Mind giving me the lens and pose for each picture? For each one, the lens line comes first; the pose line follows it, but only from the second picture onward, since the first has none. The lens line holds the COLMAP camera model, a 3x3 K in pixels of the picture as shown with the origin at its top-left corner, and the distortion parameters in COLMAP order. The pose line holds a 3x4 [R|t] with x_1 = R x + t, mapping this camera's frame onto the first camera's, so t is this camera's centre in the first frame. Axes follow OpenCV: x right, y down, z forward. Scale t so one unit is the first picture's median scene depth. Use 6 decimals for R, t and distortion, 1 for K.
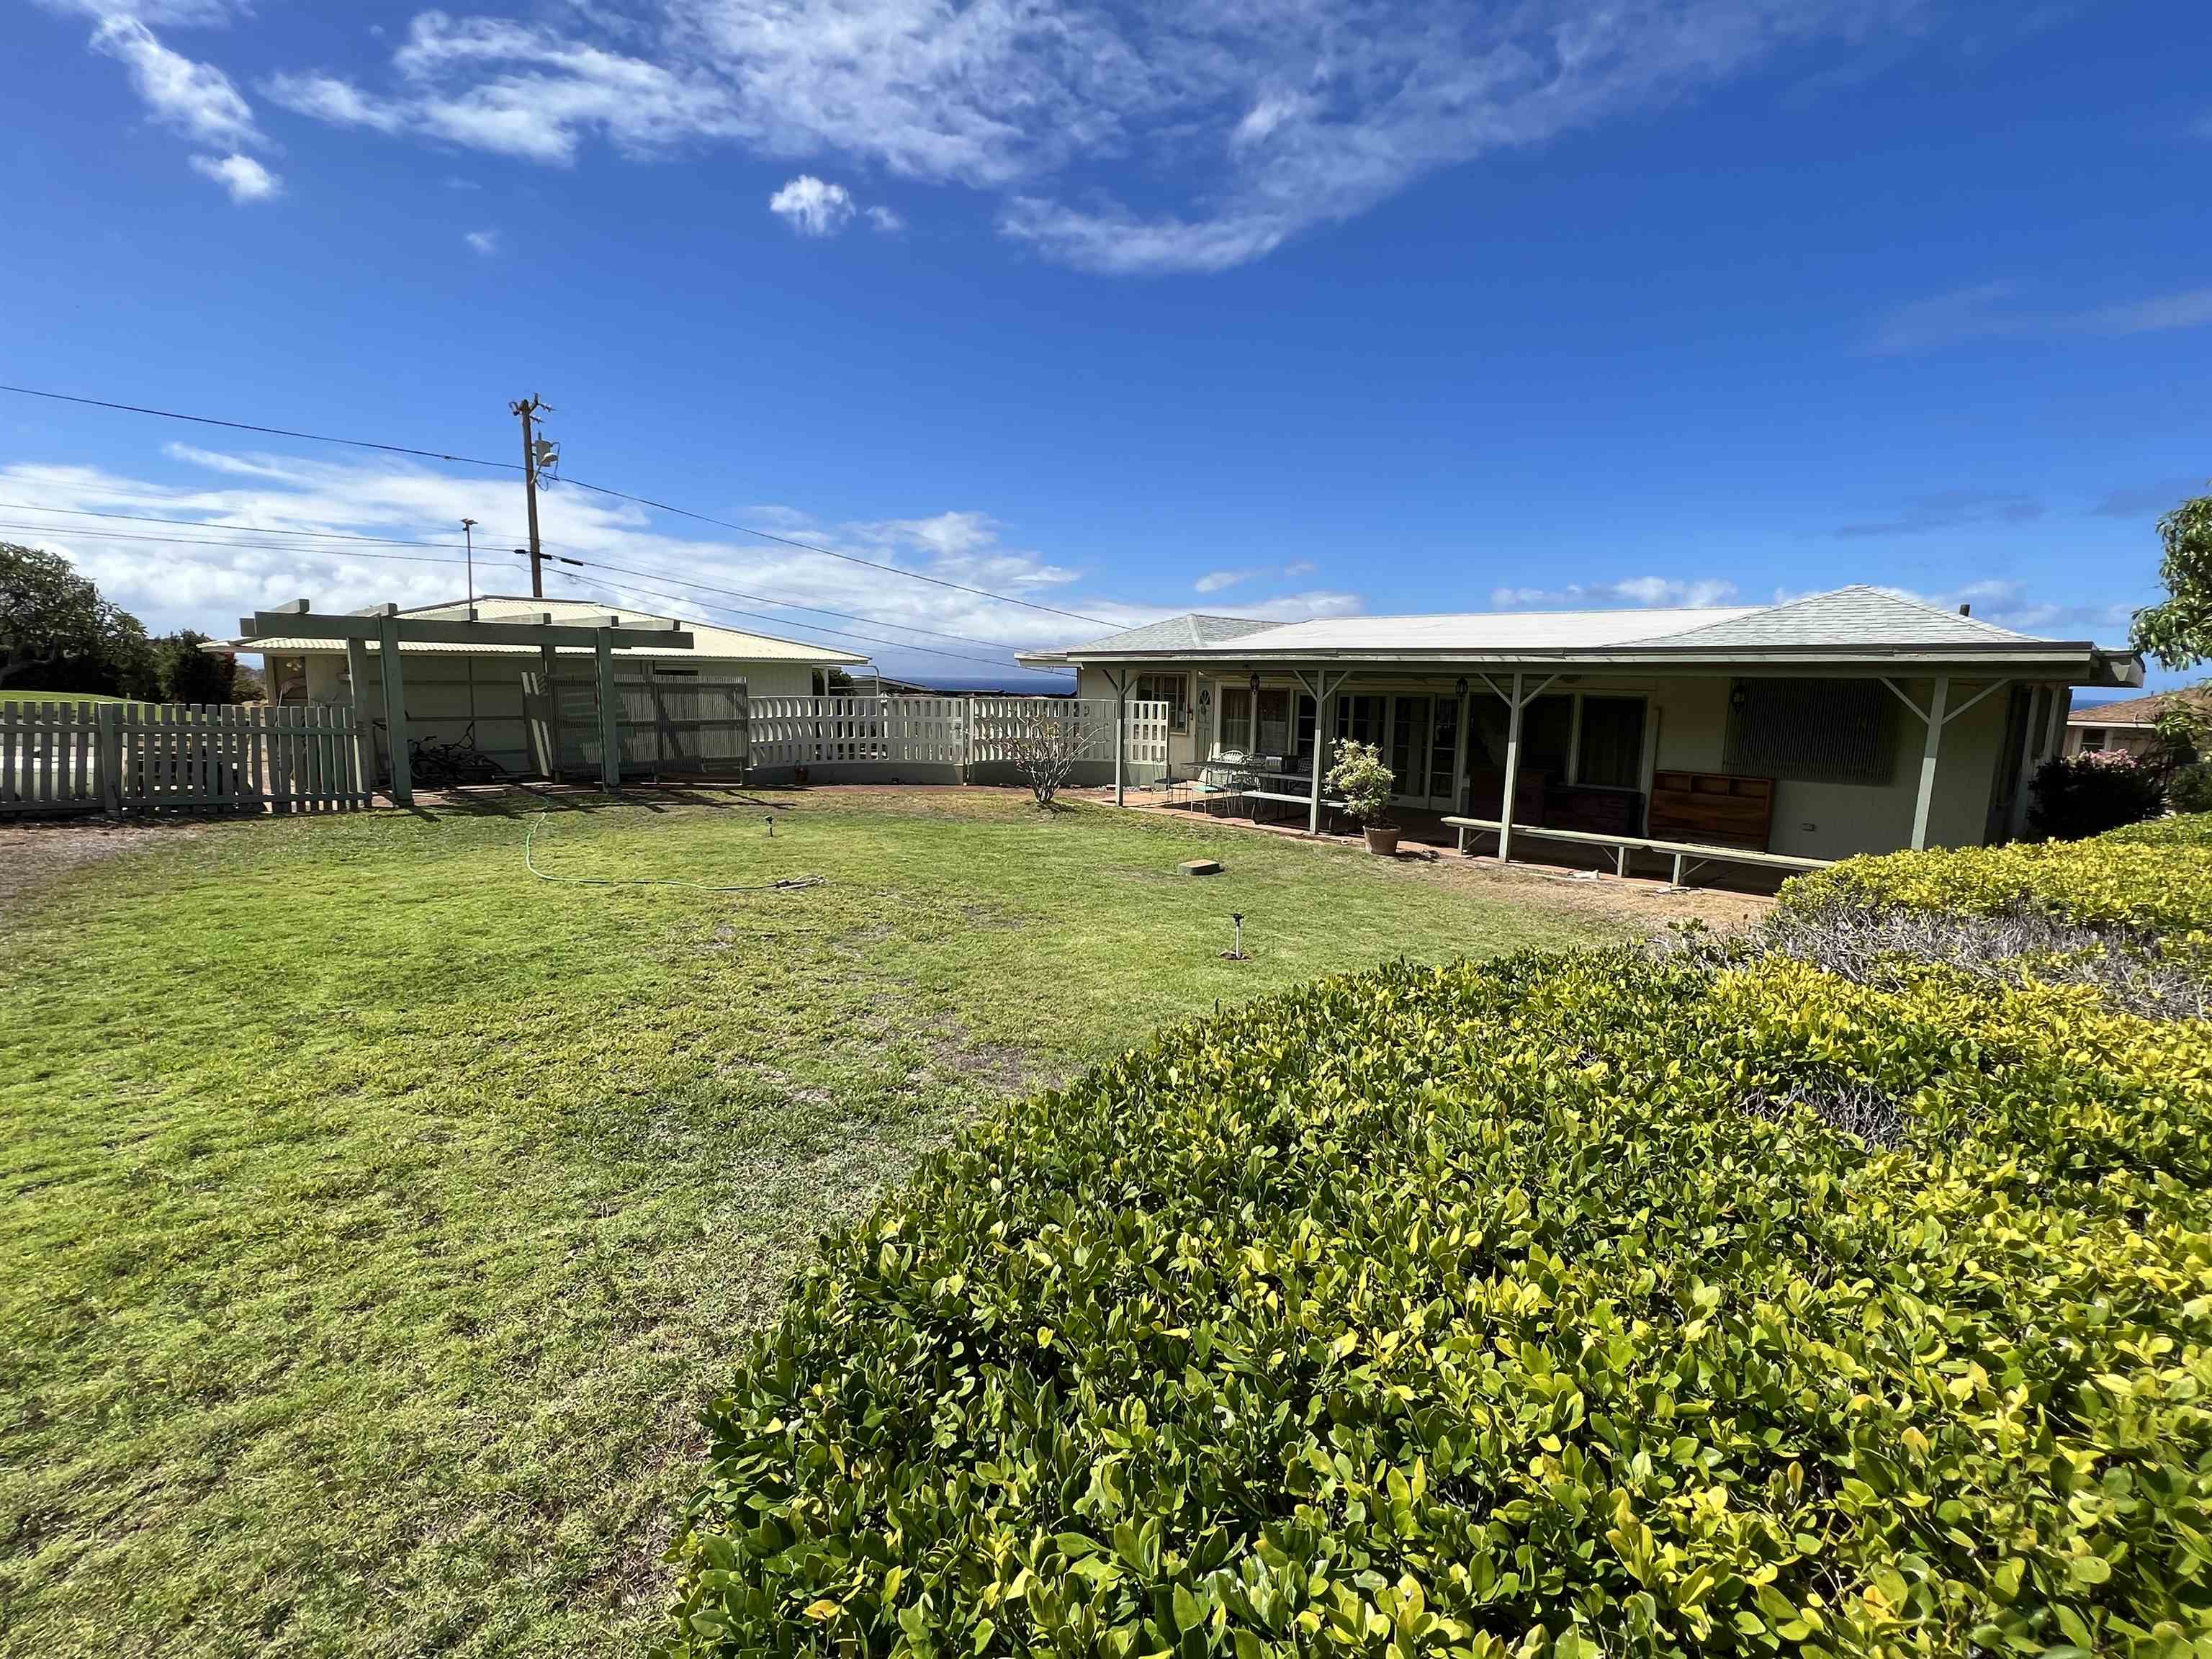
lens RADIAL K [[984.8, 0, 1106.0], [0, 984.8, 829.5], [0, 0, 1]] dist [0.000854, 0.000093]
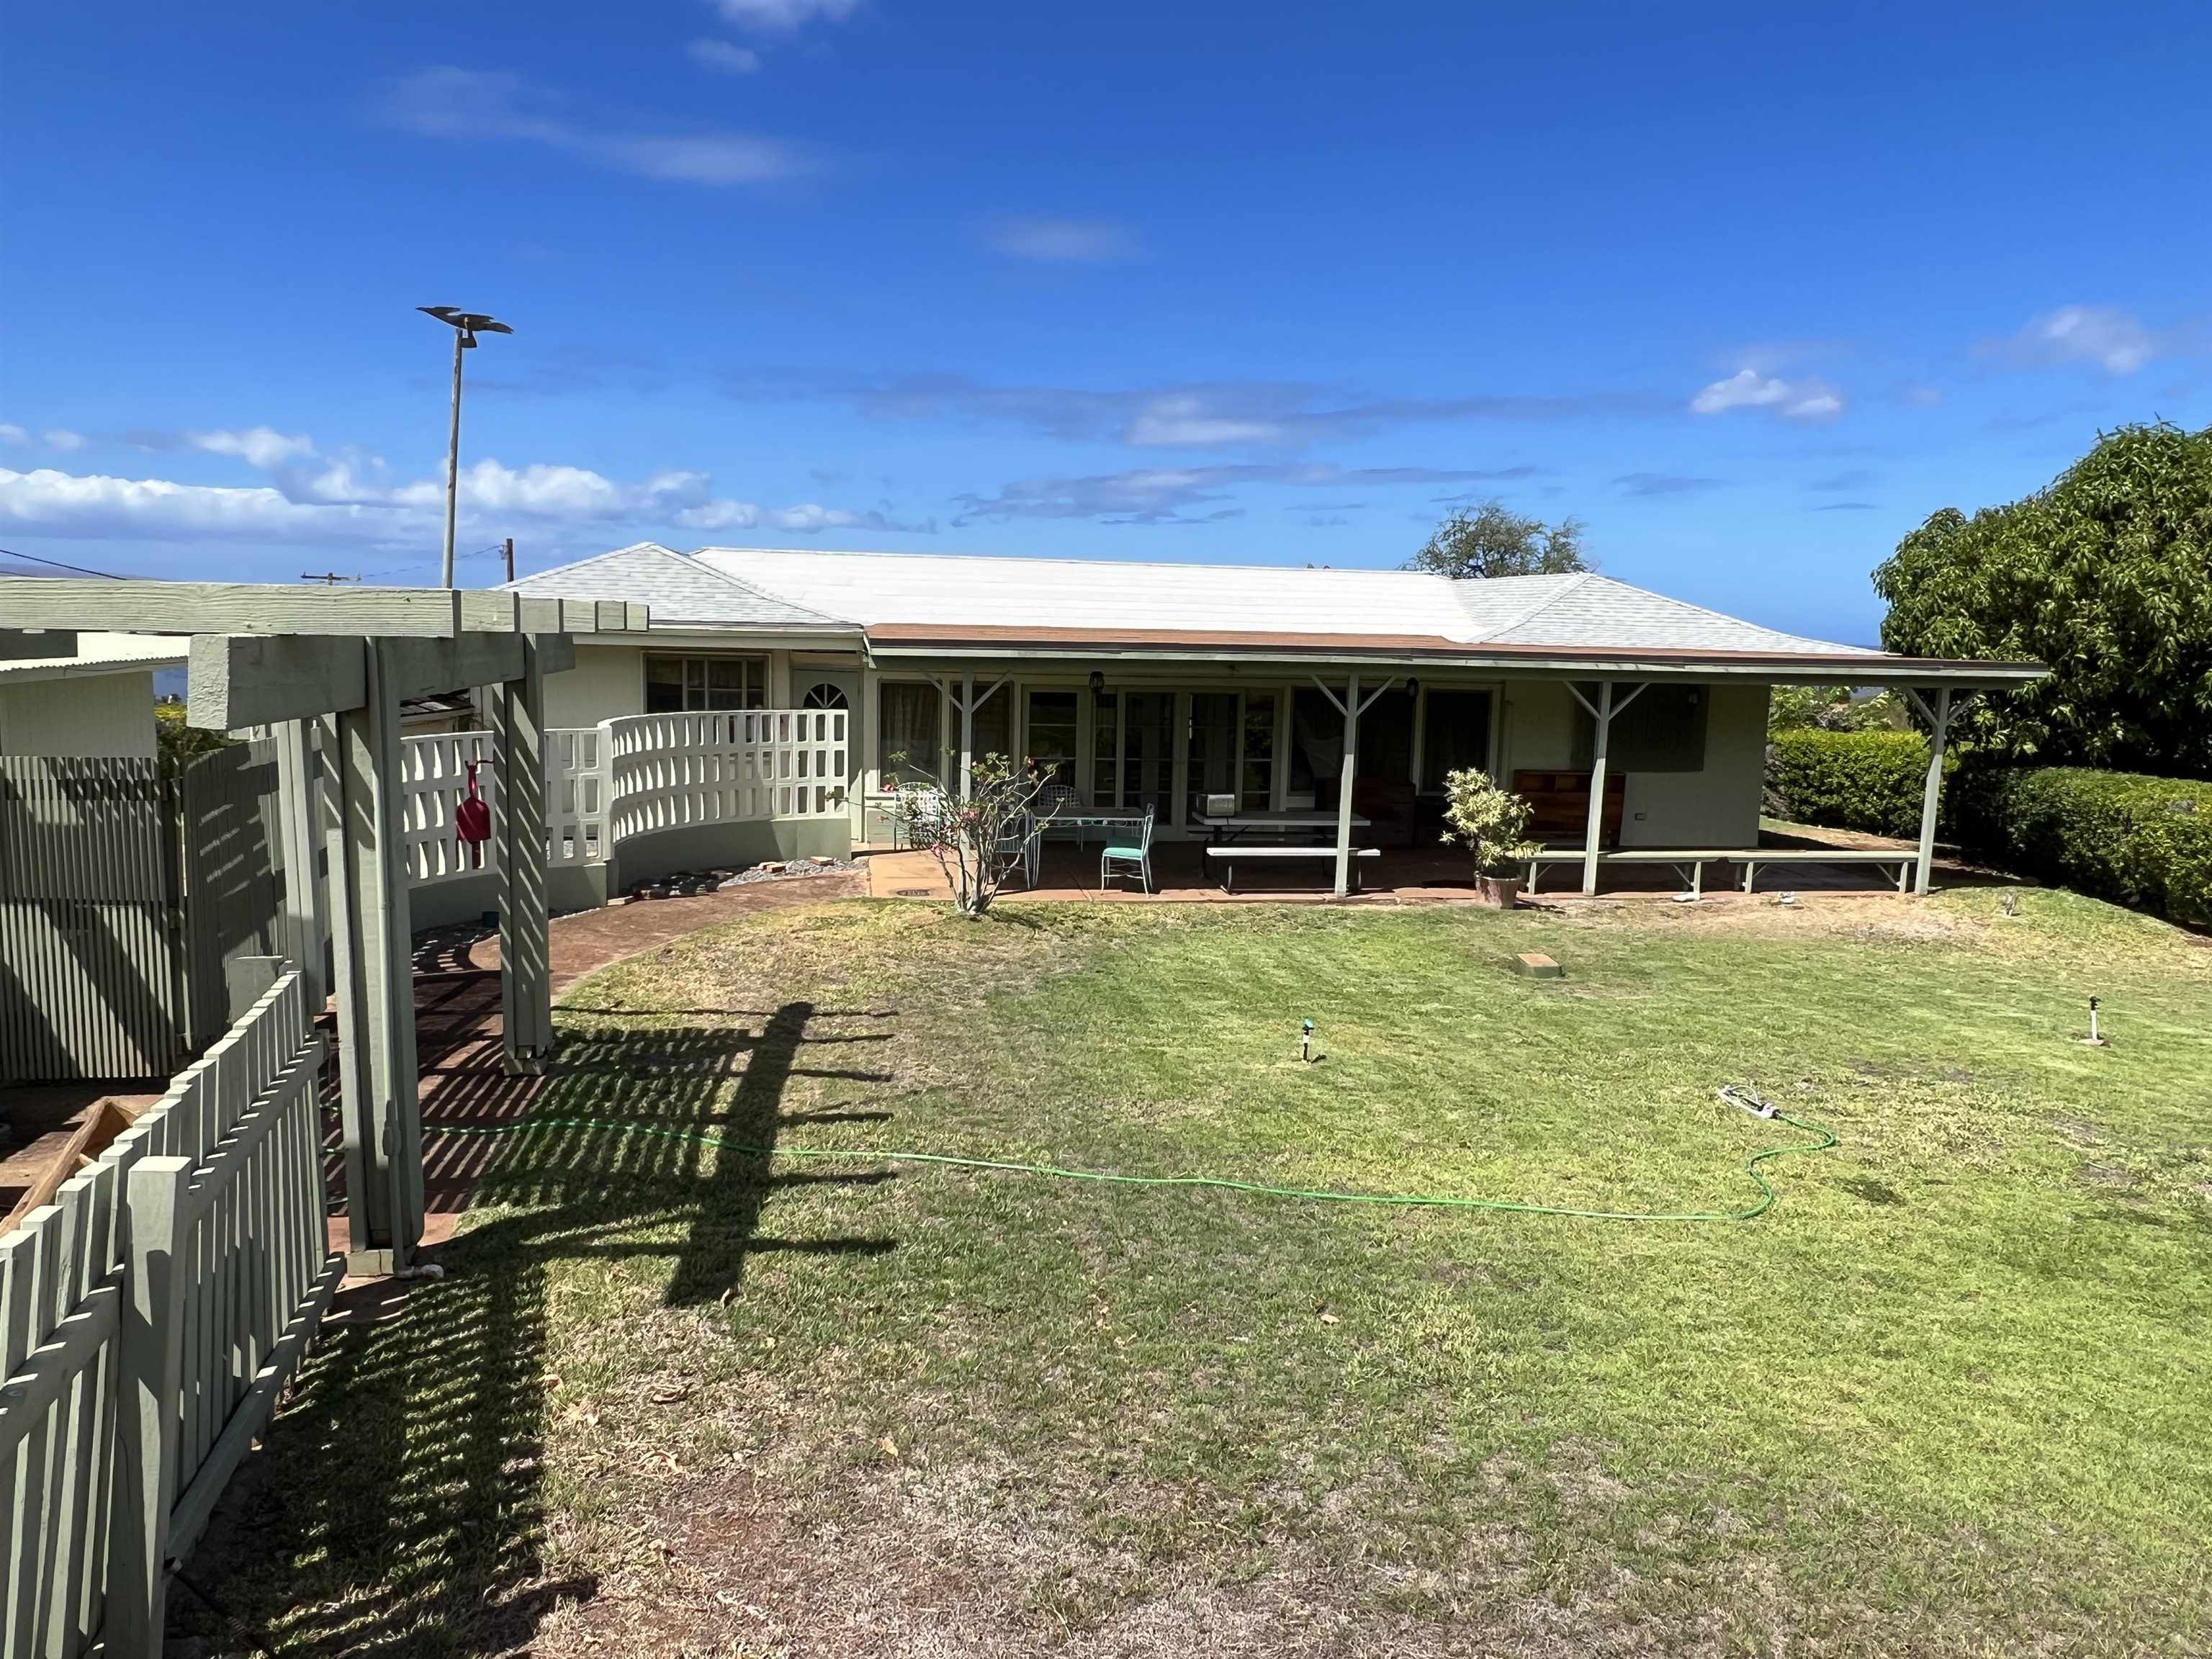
lens RADIAL K [[1506.9, 0, 1106.0], [0, 1506.9, 829.5], [0, 0, 1]] dist [-0.001566, -0.000385]
pose [[0.585798, -0.113046, 0.802535, -0.780800], [0.109507, 0.992184, 0.059828, -0.130508], [-0.803025, 0.052836, 0.593598, 0.471727]]
